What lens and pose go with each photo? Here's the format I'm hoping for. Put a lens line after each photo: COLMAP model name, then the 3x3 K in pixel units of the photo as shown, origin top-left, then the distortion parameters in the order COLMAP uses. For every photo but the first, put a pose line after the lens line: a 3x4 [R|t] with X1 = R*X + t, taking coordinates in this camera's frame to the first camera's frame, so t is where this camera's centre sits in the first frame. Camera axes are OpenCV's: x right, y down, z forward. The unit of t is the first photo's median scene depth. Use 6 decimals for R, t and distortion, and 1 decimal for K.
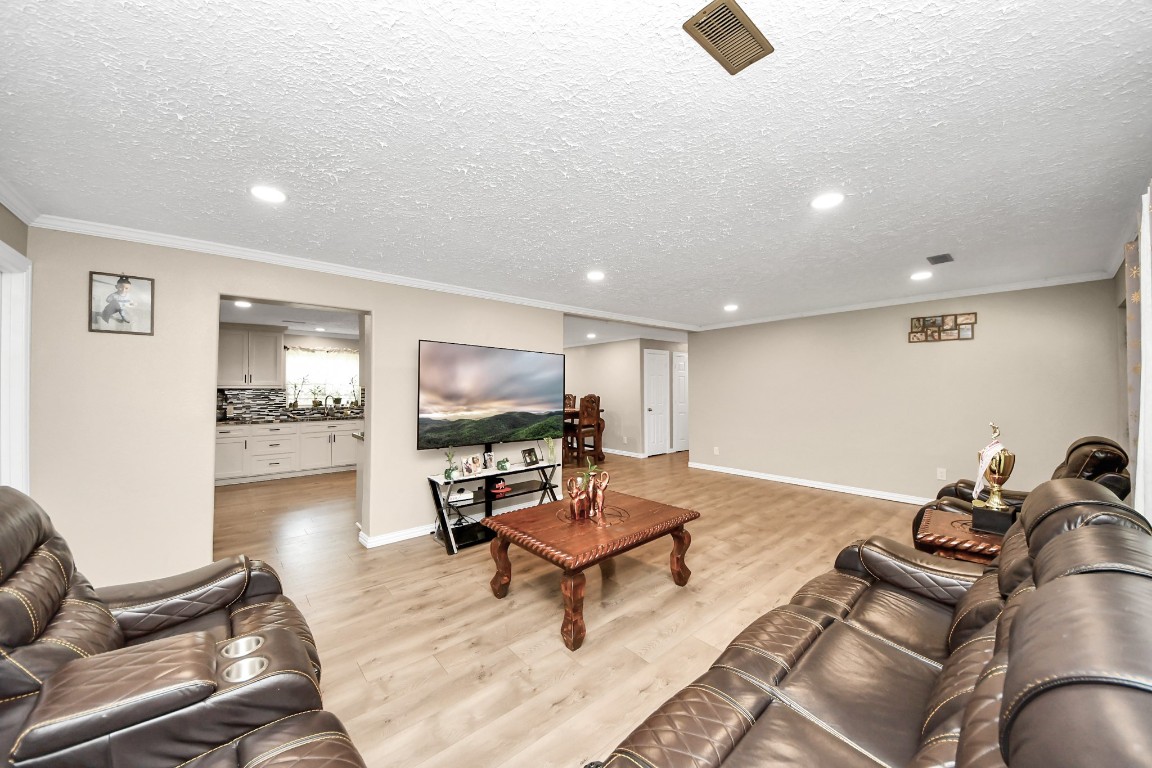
lens RADIAL K [[412.2, 0, 578.2], [0, 412.2, 386.0], [0, 0, 1]] dist [0.003417, -0.003899]
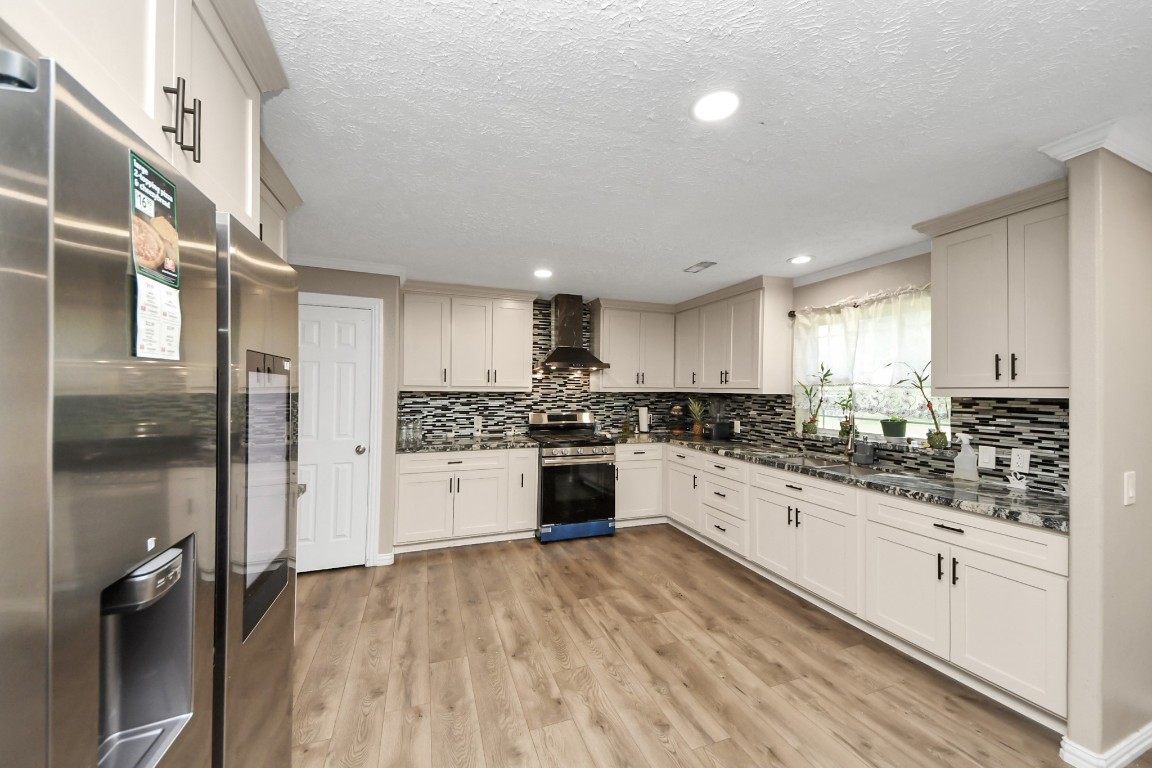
lens RADIAL K [[412.2, 0, 577.3], [0, 412.2, 381.0], [0, 0, 1]] dist [0.003417, -0.003899]
pose [[-0.364772, -0.014565, -0.930983, -0.135324], [0.004373, 0.999840, -0.017355, -0.002893], [0.931087, -0.010402, -0.364650, 1.057136]]
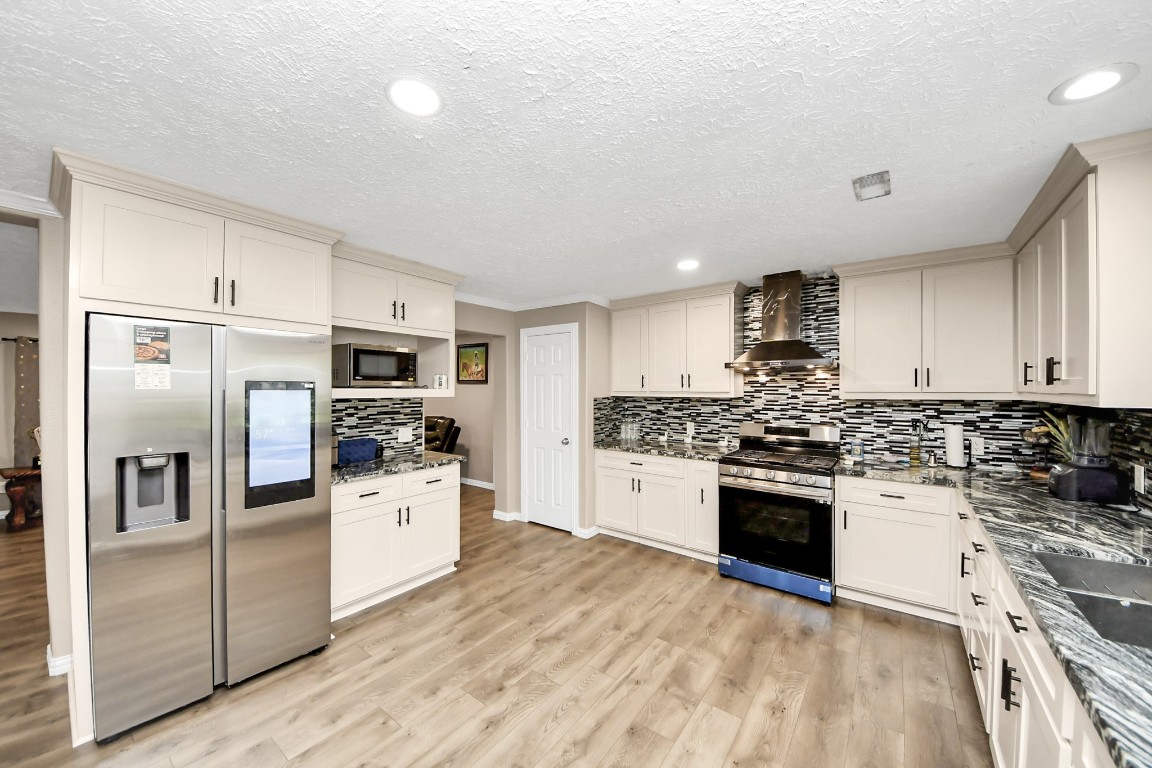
lens RADIAL K [[412.2, 0, 574.3], [0, 412.2, 384.5], [0, 0, 1]] dist [0.003417, -0.003899]
pose [[-0.977933, 0.000060, -0.208917, -0.409309], [0.004703, 0.999753, -0.021726, -0.003998], [0.208865, -0.022229, -0.977692, 1.270024]]
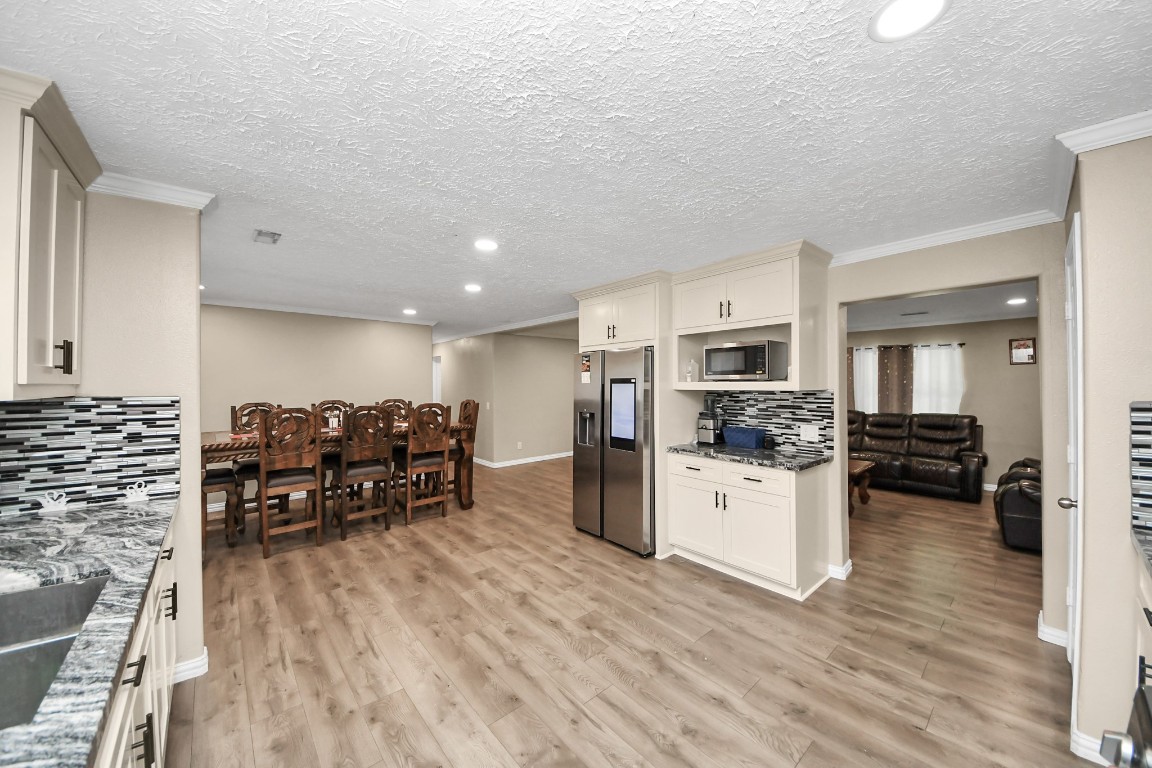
lens RADIAL K [[412.2, 0, 577.7], [0, 412.2, 383.7], [0, 0, 1]] dist [0.003417, -0.003899]
pose [[-0.003937, 0.008901, 0.999953, -0.825779], [-0.008215, 0.999926, -0.008933, -0.002440], [-0.999959, -0.008249, -0.003864, 0.943683]]
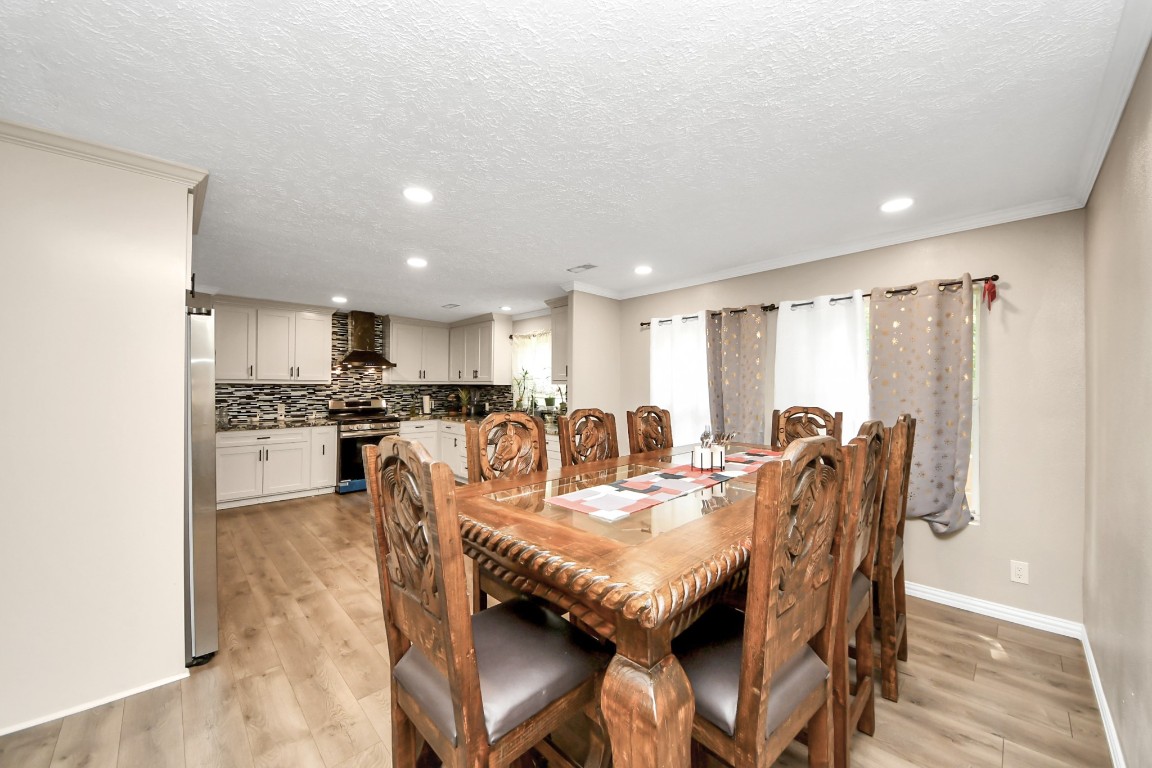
lens RADIAL K [[412.2, 0, 574.8], [0, 412.2, 382.9], [0, 0, 1]] dist [0.003417, -0.003899]
pose [[0.051915, 0.003167, -0.998646, 0.188402], [0.005746, 0.999977, 0.003470, 0.000330], [0.998635, -0.005919, 0.051896, 1.225016]]
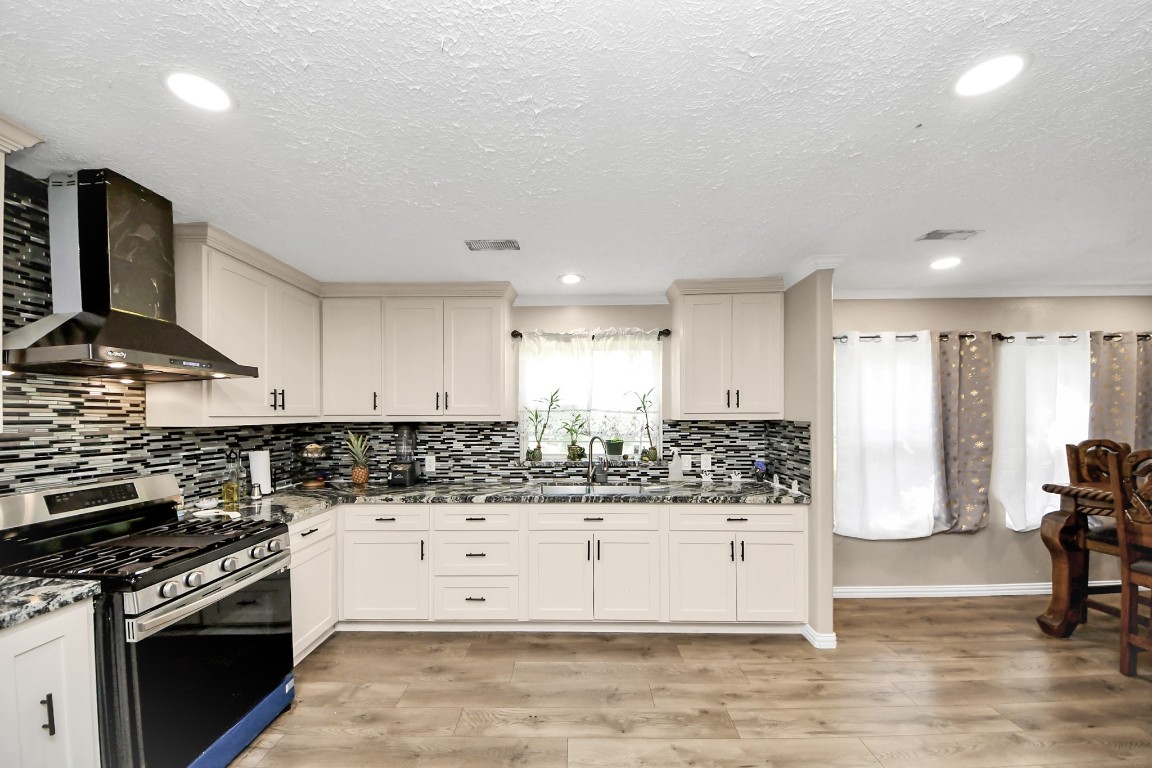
lens RADIAL K [[412.2, 0, 560.4], [0, 412.2, 416.6], [0, 0, 1]] dist [0.003417, -0.003899]
pose [[0.725978, 0.005418, -0.687697, -0.388470], [0.009392, 0.999798, 0.017791, -0.007442], [0.687654, -0.019375, 0.725780, 0.773263]]
